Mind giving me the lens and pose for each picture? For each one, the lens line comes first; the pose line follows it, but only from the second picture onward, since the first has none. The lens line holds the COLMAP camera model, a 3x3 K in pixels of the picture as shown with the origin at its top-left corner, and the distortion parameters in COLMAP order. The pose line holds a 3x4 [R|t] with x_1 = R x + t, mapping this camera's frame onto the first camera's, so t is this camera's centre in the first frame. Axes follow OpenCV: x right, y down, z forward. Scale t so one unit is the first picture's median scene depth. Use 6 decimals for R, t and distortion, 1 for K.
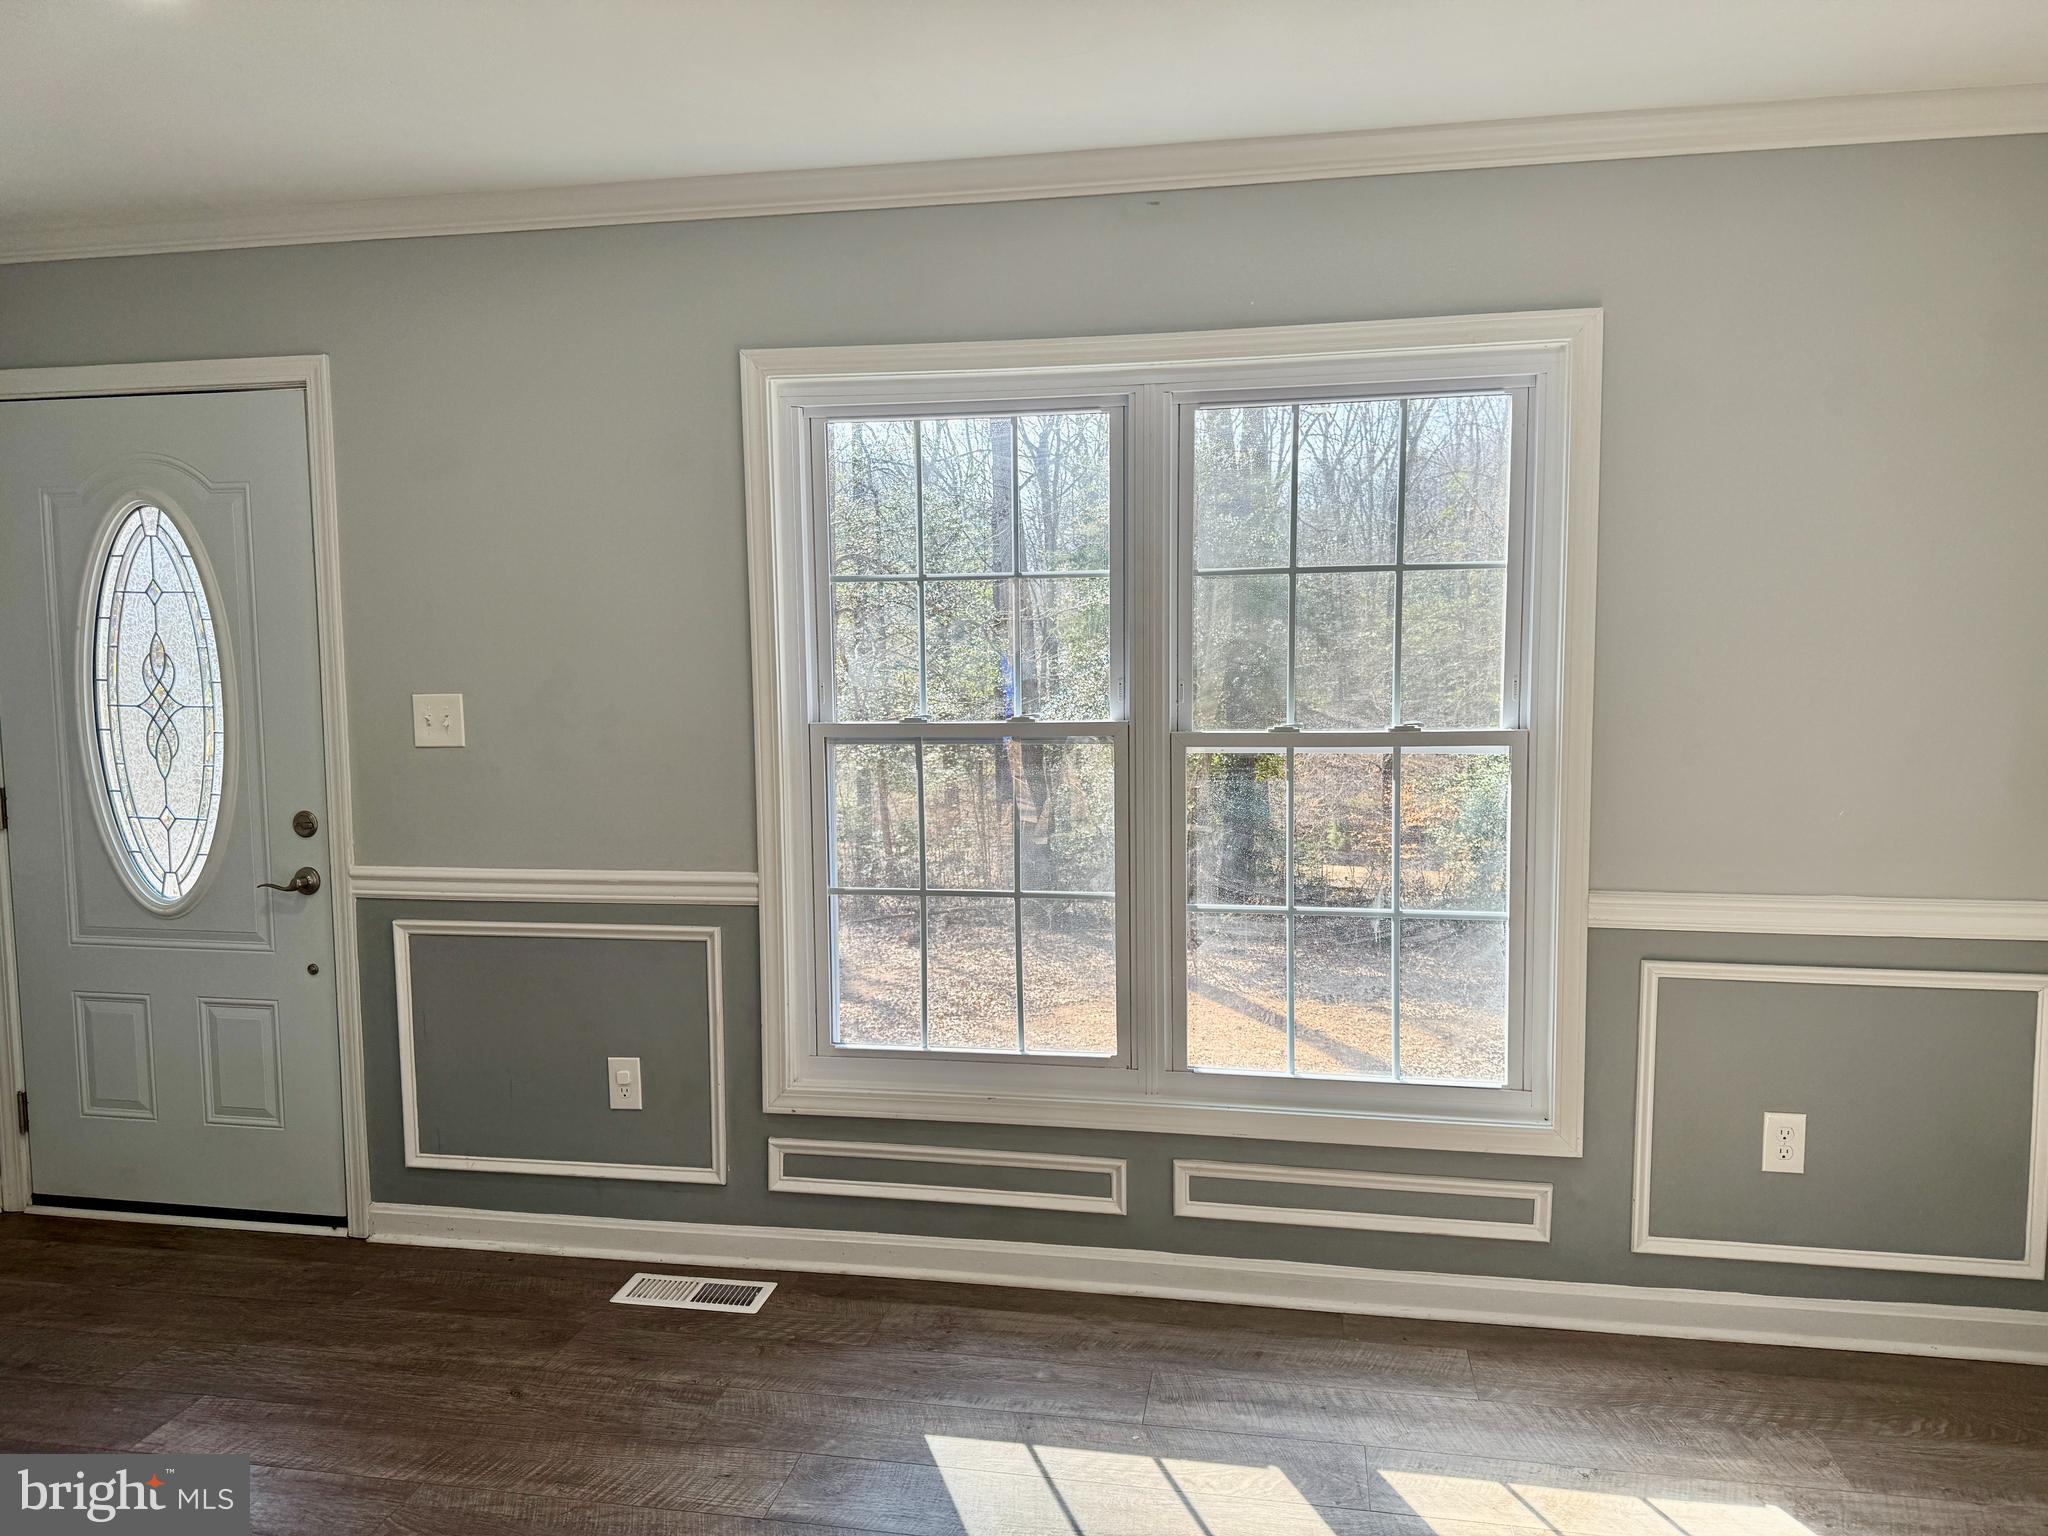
lens RADIAL K [[1440.4, 0, 1018.8], [0, 1440.4, 765.6], [0, 0, 1]] dist [0.088321, -0.116621]
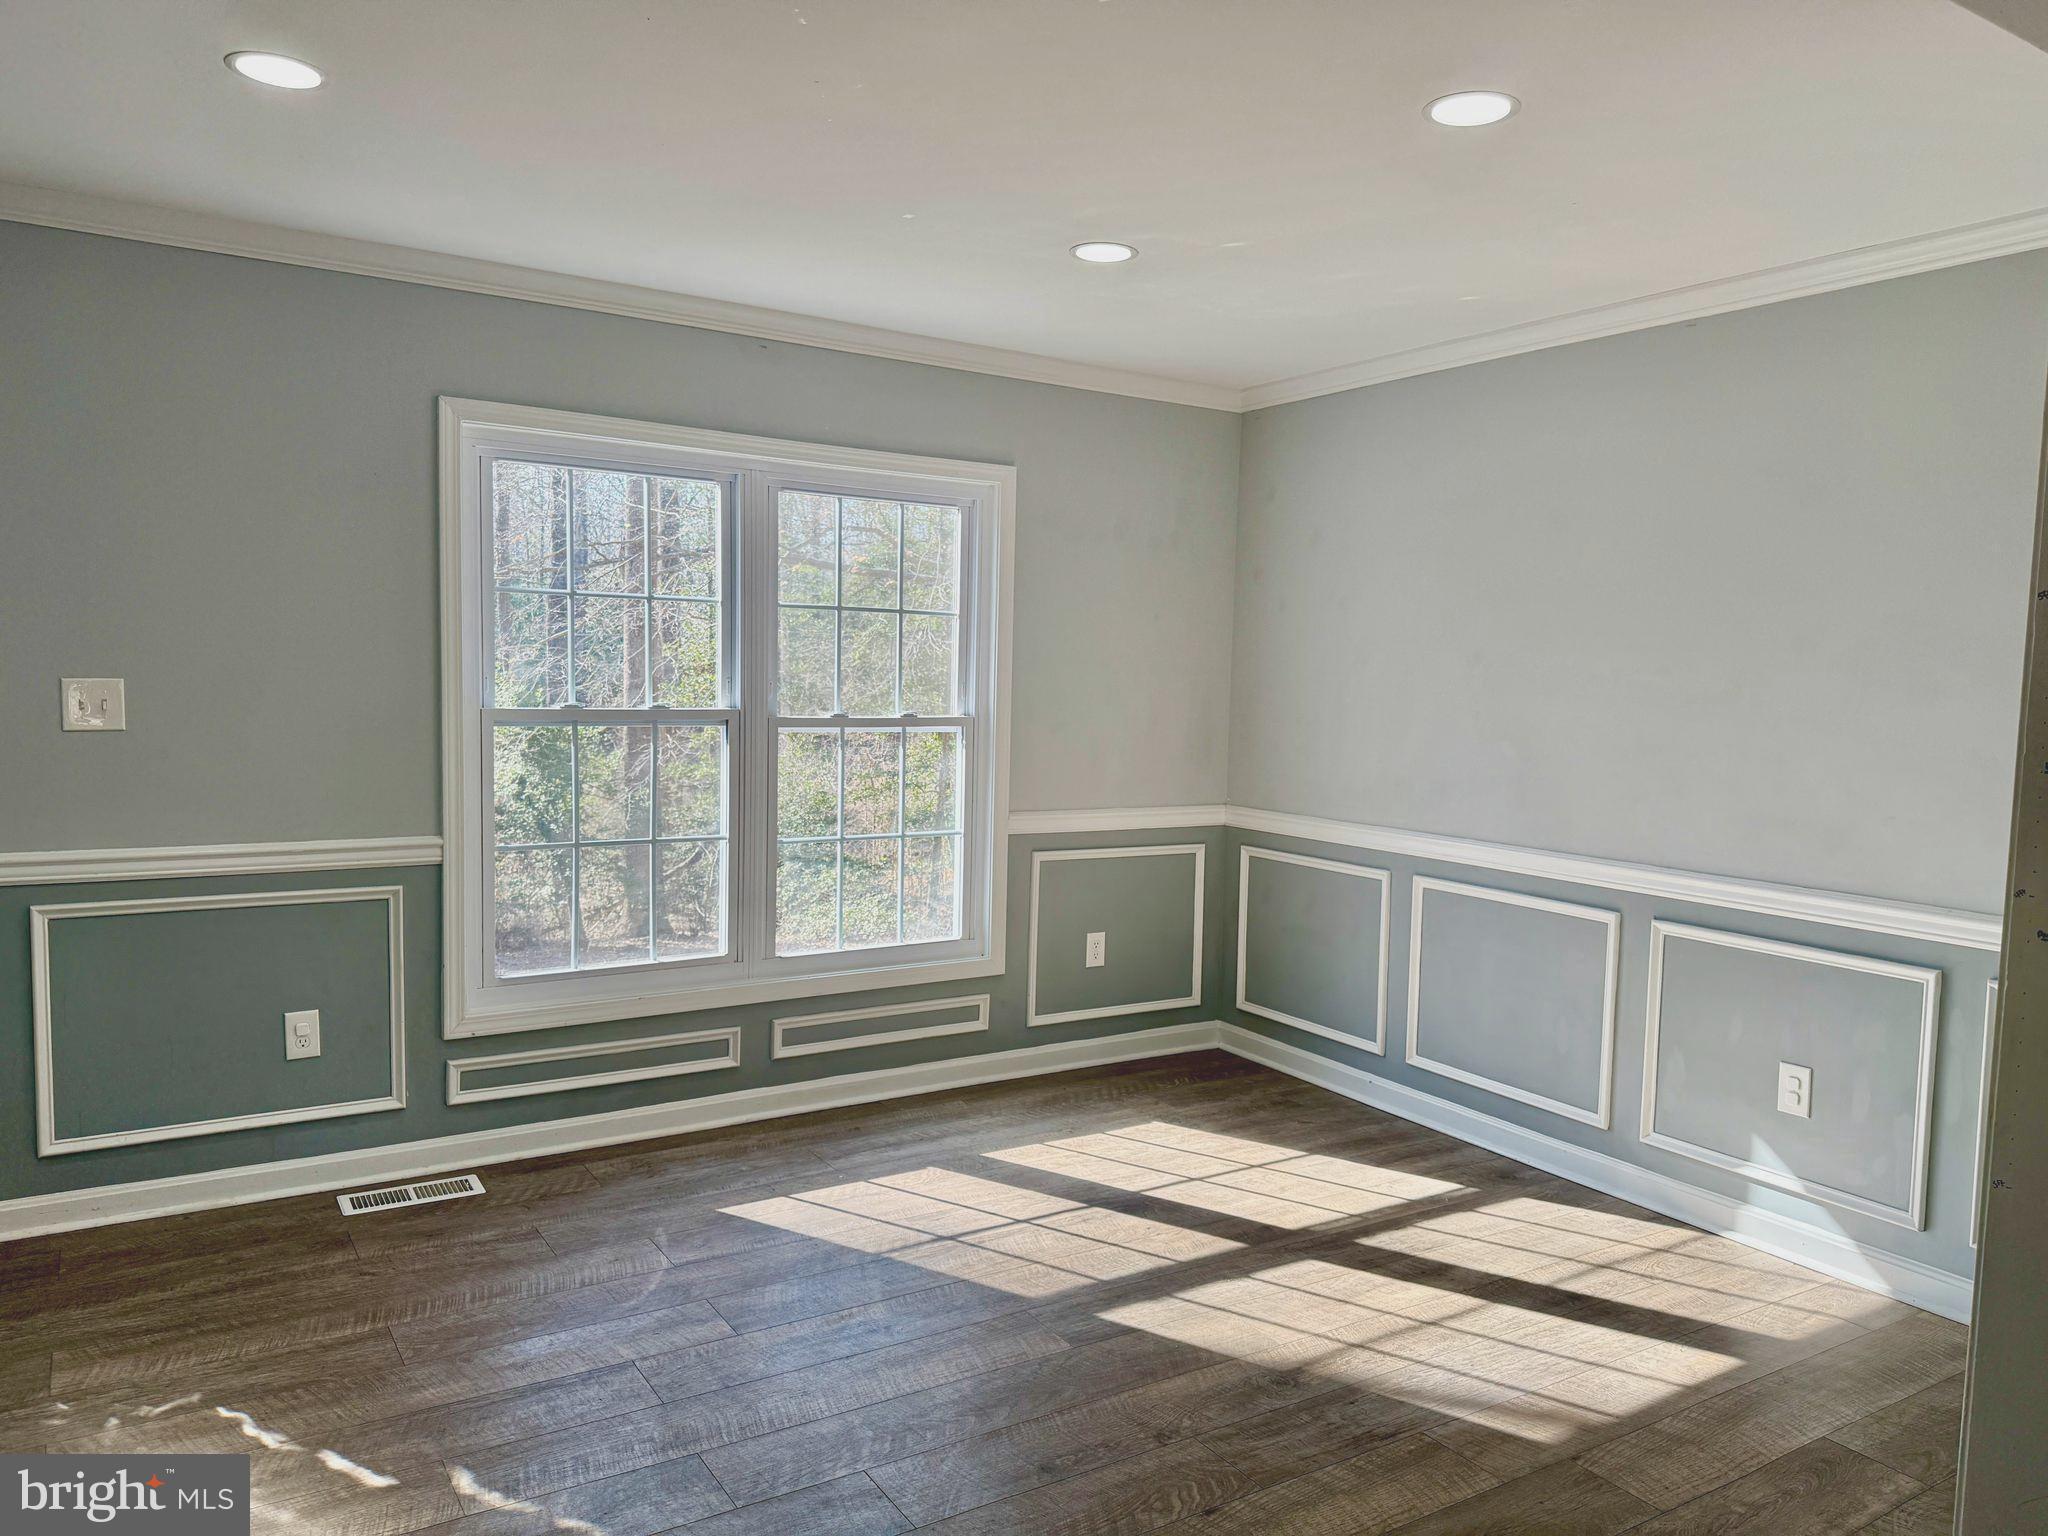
lens RADIAL K [[1425.2, 0, 1027.6], [0, 1425.2, 774.3], [0, 0, 1]] dist [0.143315, -0.236216]
pose [[0.733262, -0.024025, 0.679522, -0.653164], [0.026503, 0.999626, 0.006743, 0.029398], [-0.679430, 0.013065, 0.733624, -0.199199]]
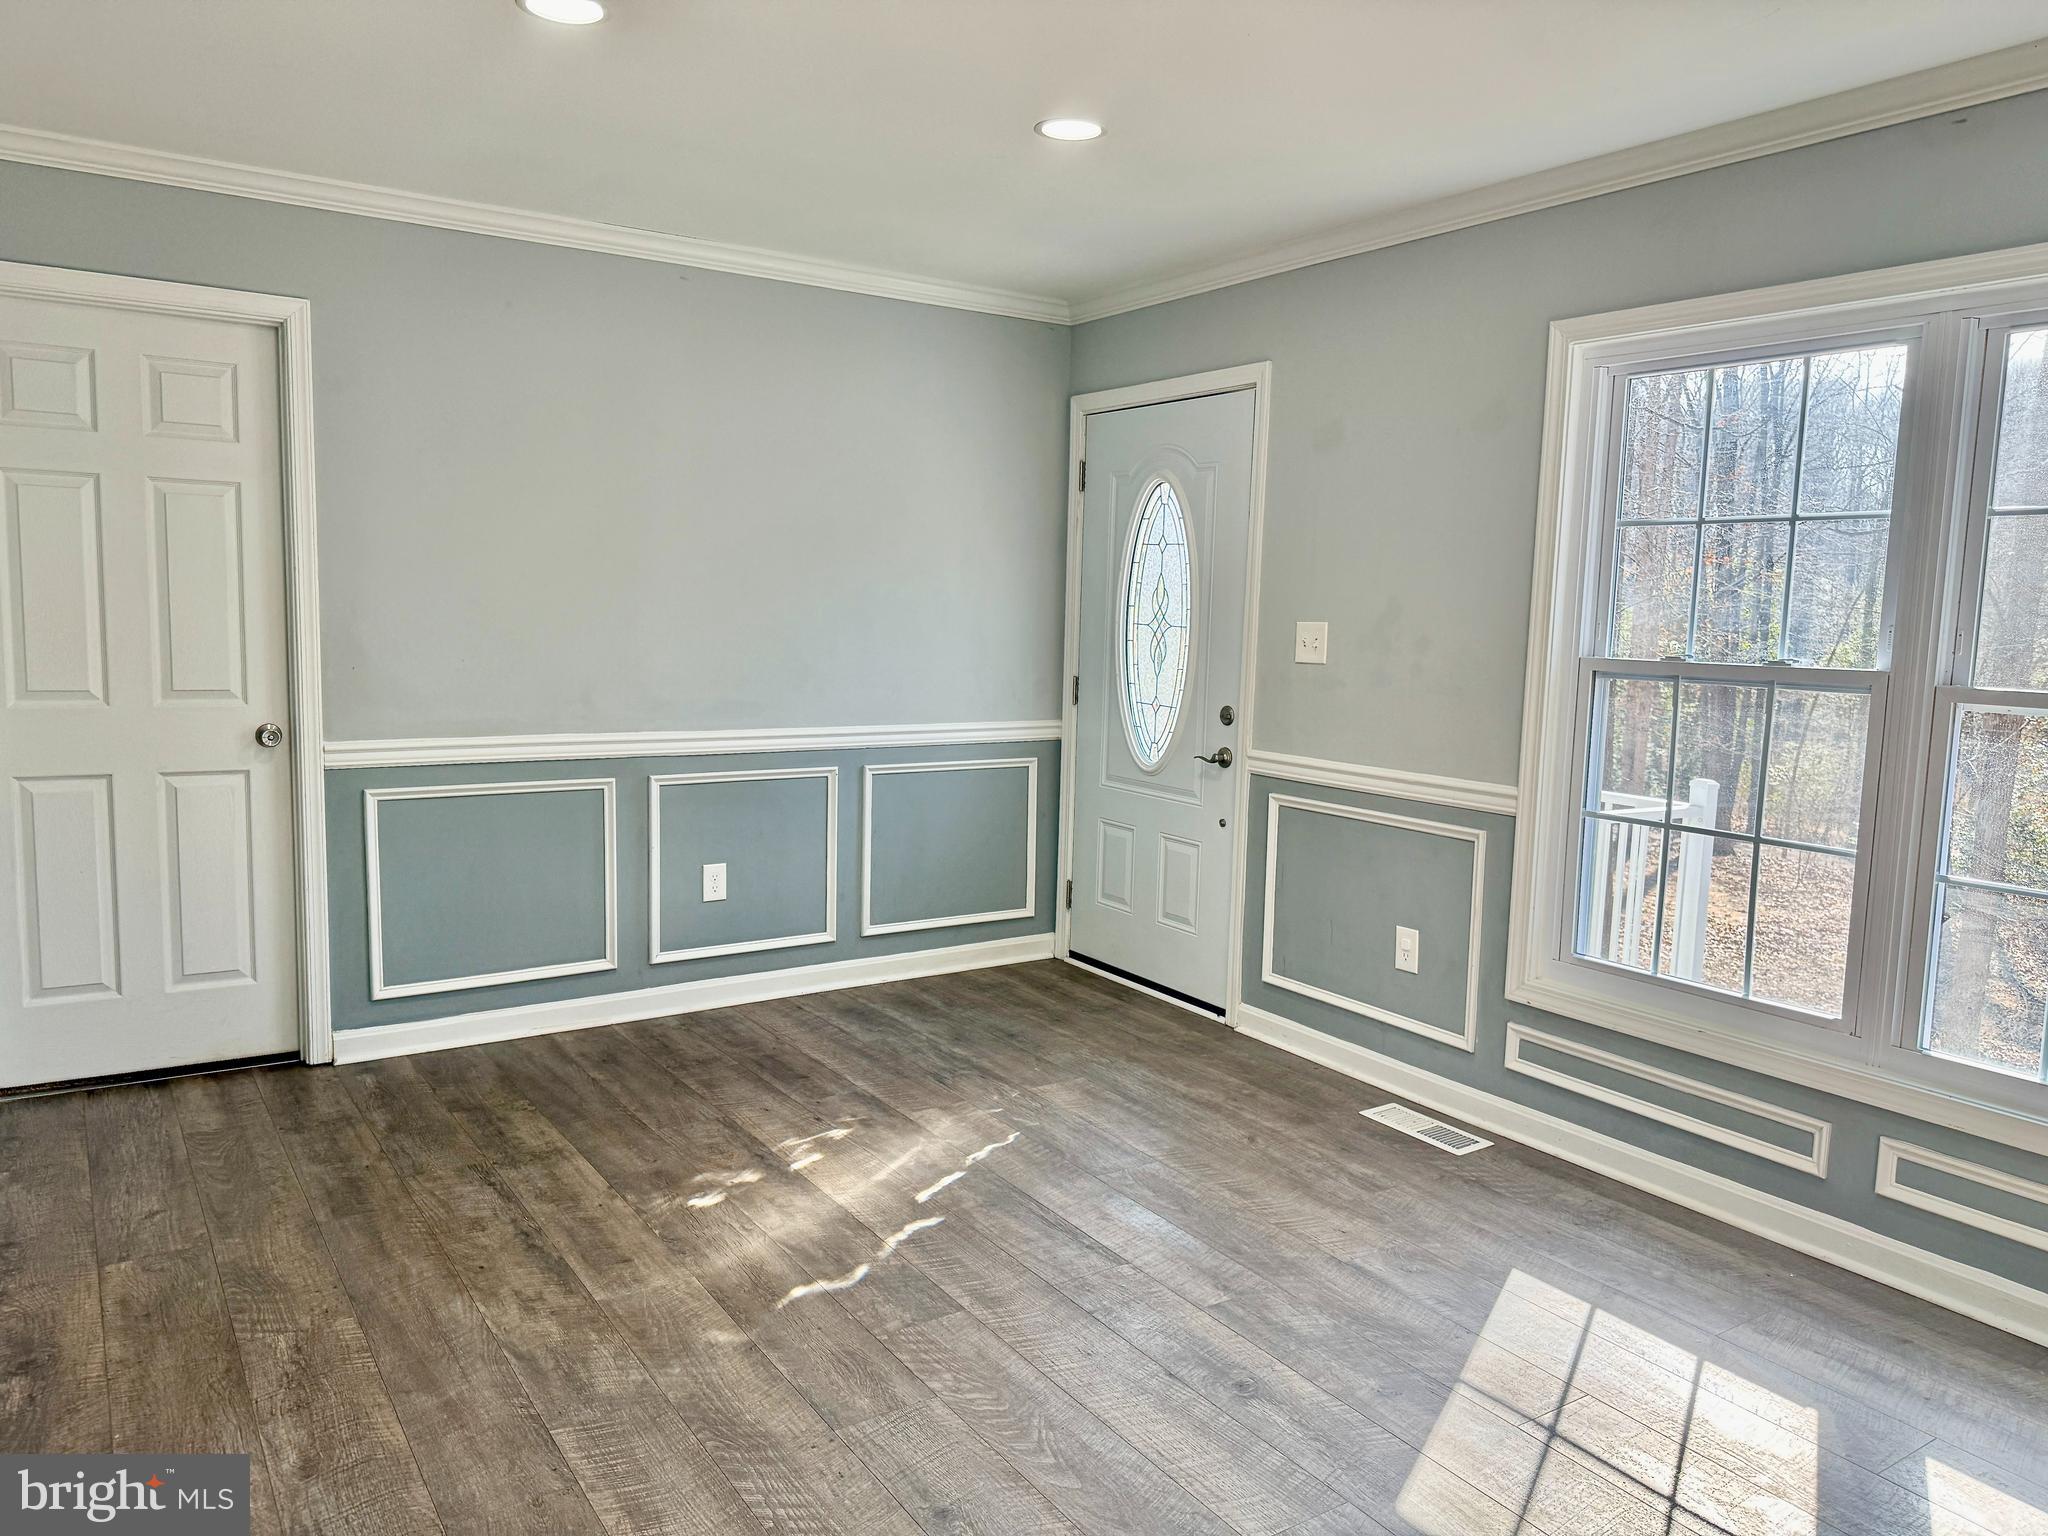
lens RADIAL K [[1425.2, 0, 1027.6], [0, 1425.2, 774.3], [0, 0, 1]] dist [0.143315, -0.236216]
pose [[0.698065, 0.113141, -0.707039, 0.360138], [-0.093820, 0.993377, 0.066332, 0.025901], [0.709861, 0.020030, 0.704057, -0.071489]]
